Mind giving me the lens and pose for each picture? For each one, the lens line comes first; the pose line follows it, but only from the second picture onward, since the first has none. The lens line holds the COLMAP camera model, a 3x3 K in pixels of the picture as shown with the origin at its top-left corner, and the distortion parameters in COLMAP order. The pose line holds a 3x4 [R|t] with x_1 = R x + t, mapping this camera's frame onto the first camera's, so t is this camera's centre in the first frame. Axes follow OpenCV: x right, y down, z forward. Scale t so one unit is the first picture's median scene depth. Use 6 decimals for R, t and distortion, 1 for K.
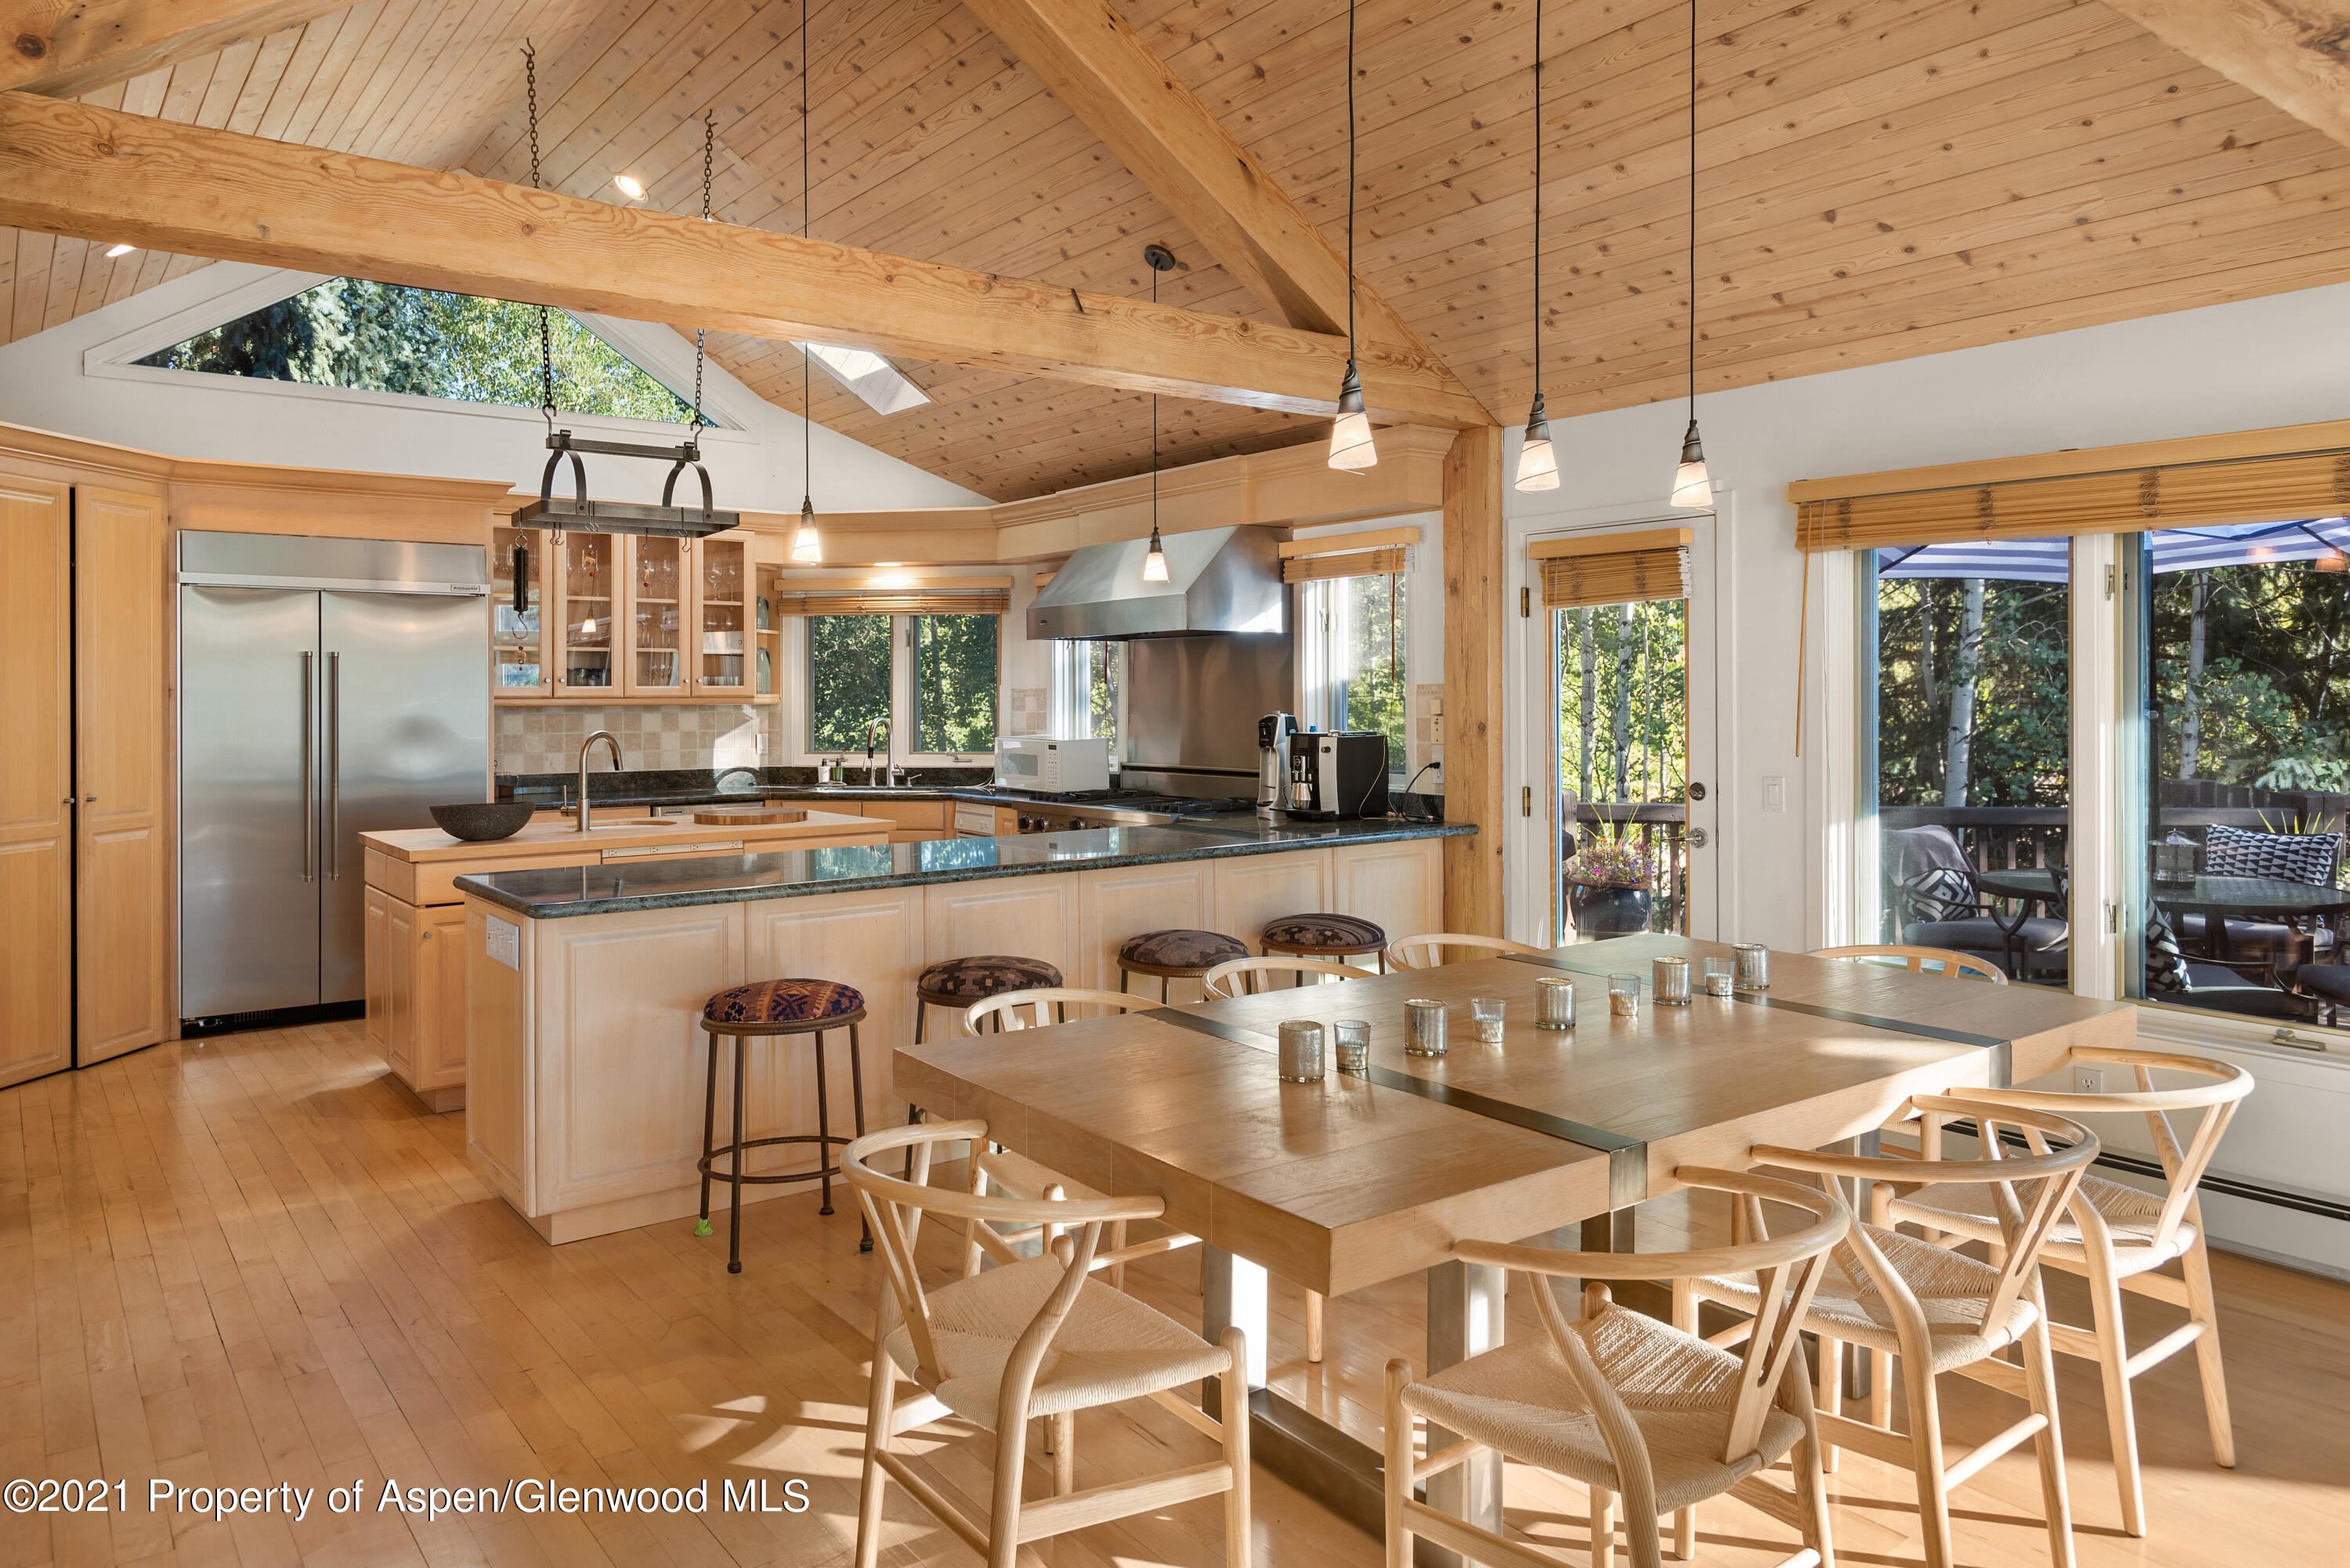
lens RADIAL K [[1531.3, 0, 1106.2], [0, 1531.3, 694.2], [0, 0, 1]] dist [0.035790, -0.028327]
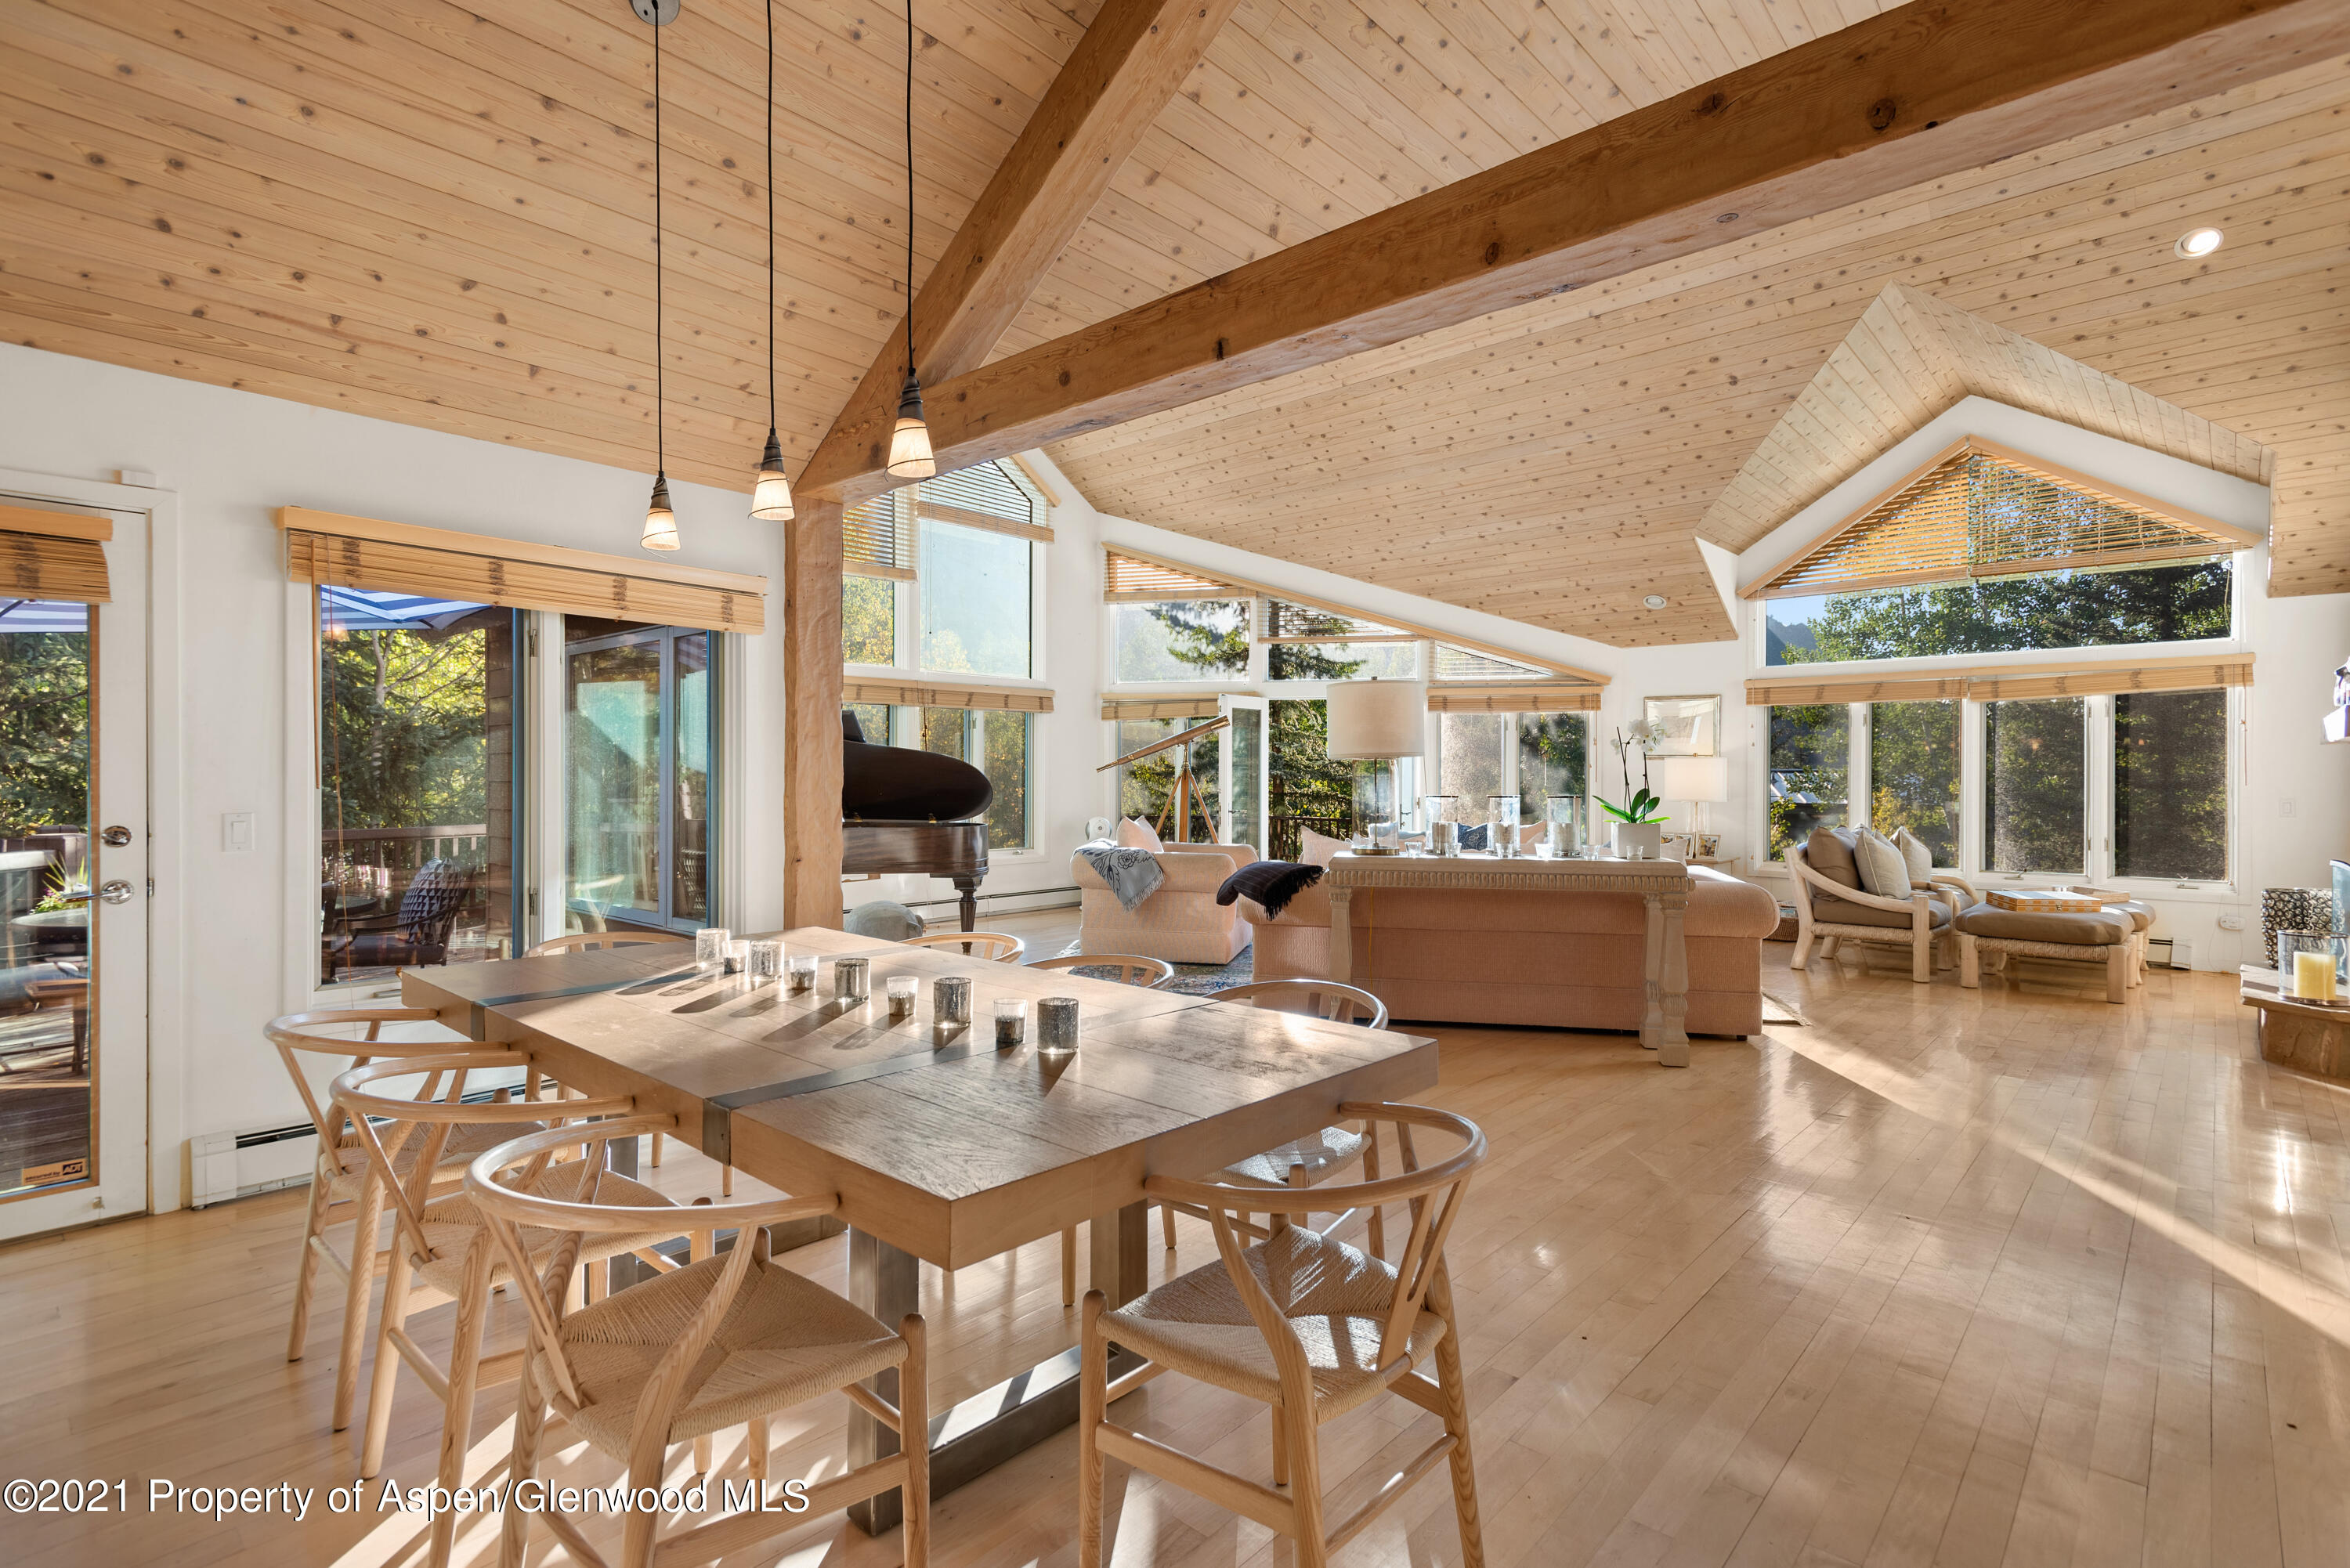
lens RADIAL K [[1117.1, 0, 1175.0], [0, 1117.1, 784.0], [0, 0, 1]] dist [0.024843, -0.001099]
pose [[-0.203181, -0.007803, 0.979110, -0.286396], [-0.001062, 0.999969, 0.007749, 0.023761], [-0.979141, 0.000534, -0.203183, 0.466745]]
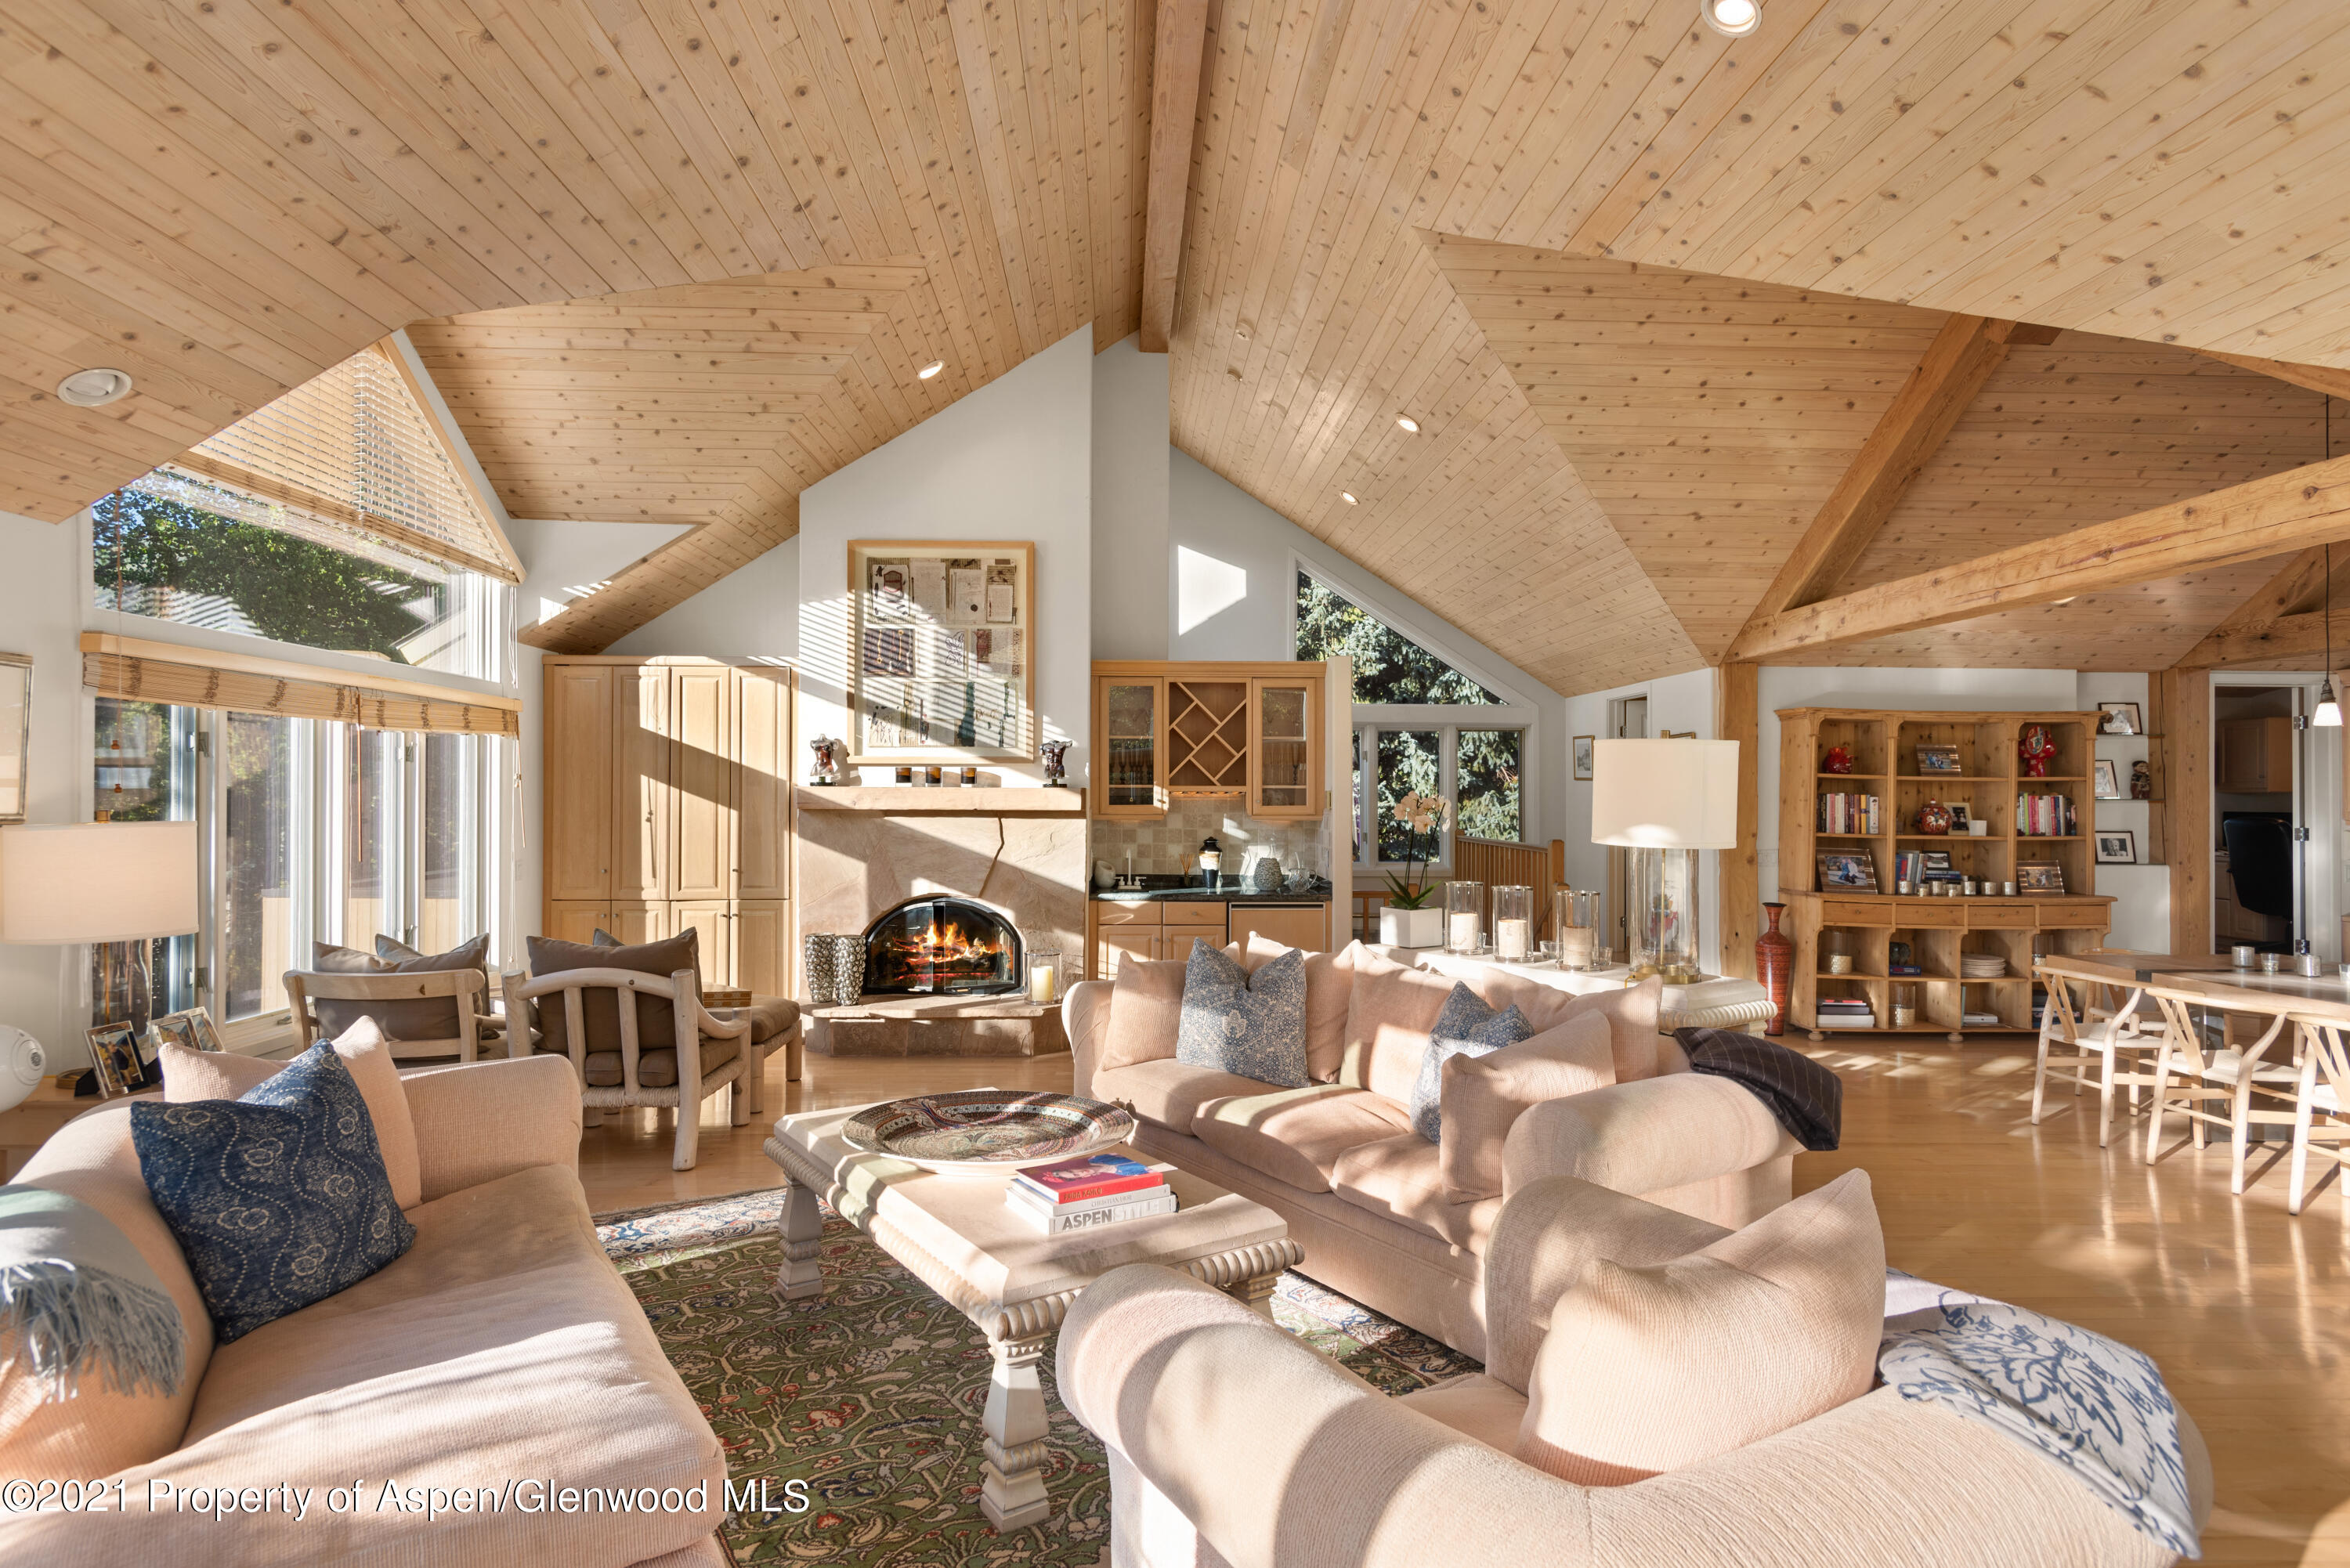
lens RADIAL K [[1258.8, 0, 1191.2], [0, 1258.8, 802.2], [0, 0, 1]] dist [0.047420, -0.020169]
pose [[-0.539267, 0.002105, -0.842132, 1.321255], [-0.005211, 0.999969, 0.005837, -0.019234], [0.842119, 0.007536, -0.539239, 0.298504]]
